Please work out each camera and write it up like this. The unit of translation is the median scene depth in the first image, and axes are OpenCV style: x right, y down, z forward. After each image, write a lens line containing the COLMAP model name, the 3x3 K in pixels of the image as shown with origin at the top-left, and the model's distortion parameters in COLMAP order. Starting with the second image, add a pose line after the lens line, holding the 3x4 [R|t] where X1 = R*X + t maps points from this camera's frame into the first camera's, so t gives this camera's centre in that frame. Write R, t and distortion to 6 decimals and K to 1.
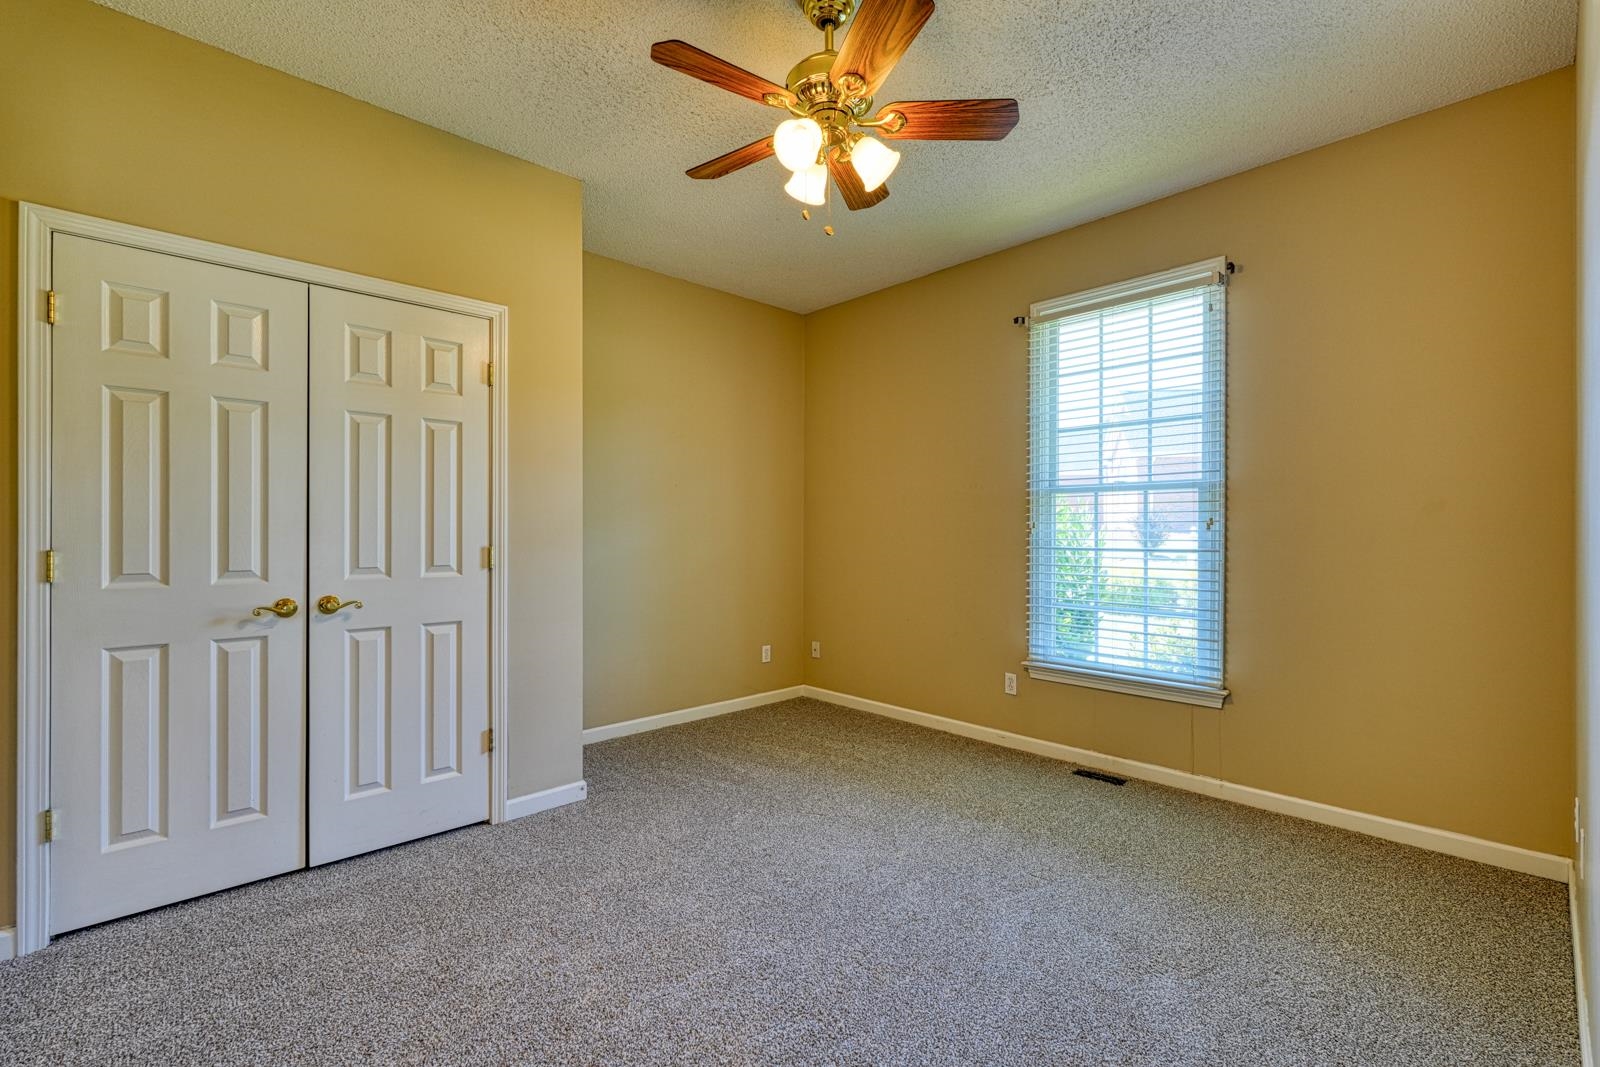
lens RADIAL K [[702.9, 0, 789.2], [0, 702.9, 526.4], [0, 0, 1]] dist [0.002885, -0.000090]
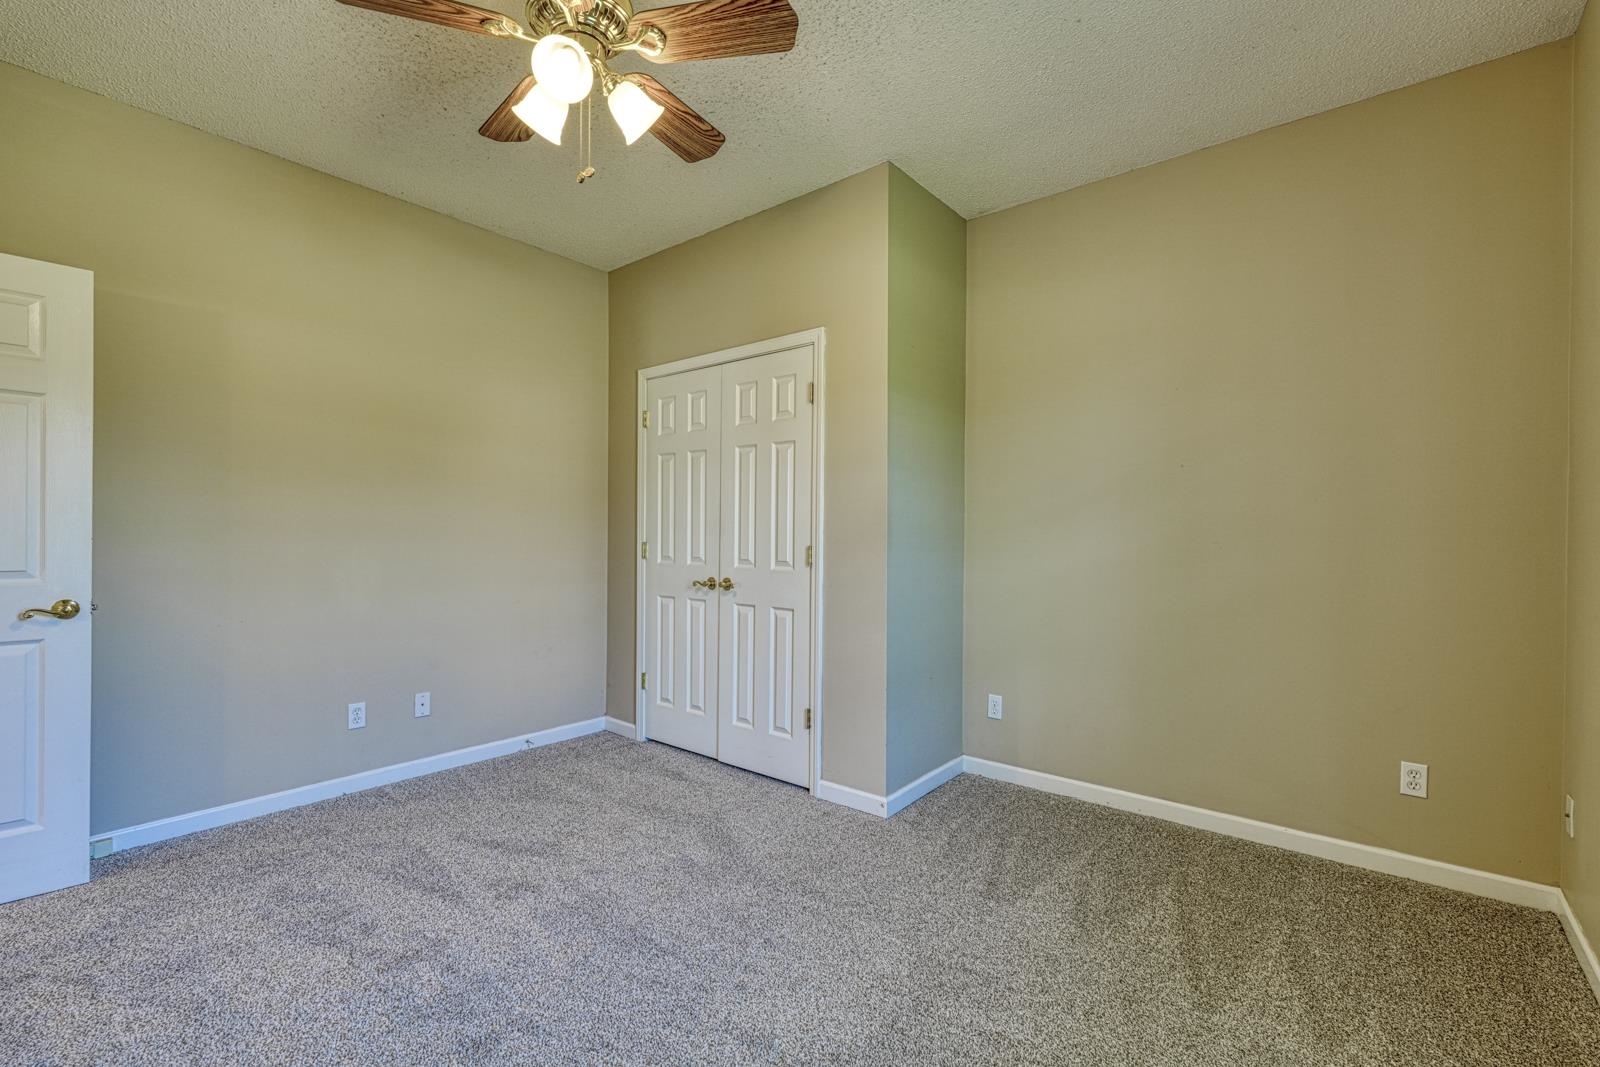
lens RADIAL K [[702.9, 0, 801.7], [0, 702.9, 535.9], [0, 0, 1]] dist [0.002885, -0.000090]
pose [[0.129978, -0.000769, -0.991517, 0.503114], [-0.000919, 0.999999, -0.000896, 0.009247], [0.991517, 0.001027, 0.129977, 0.615159]]
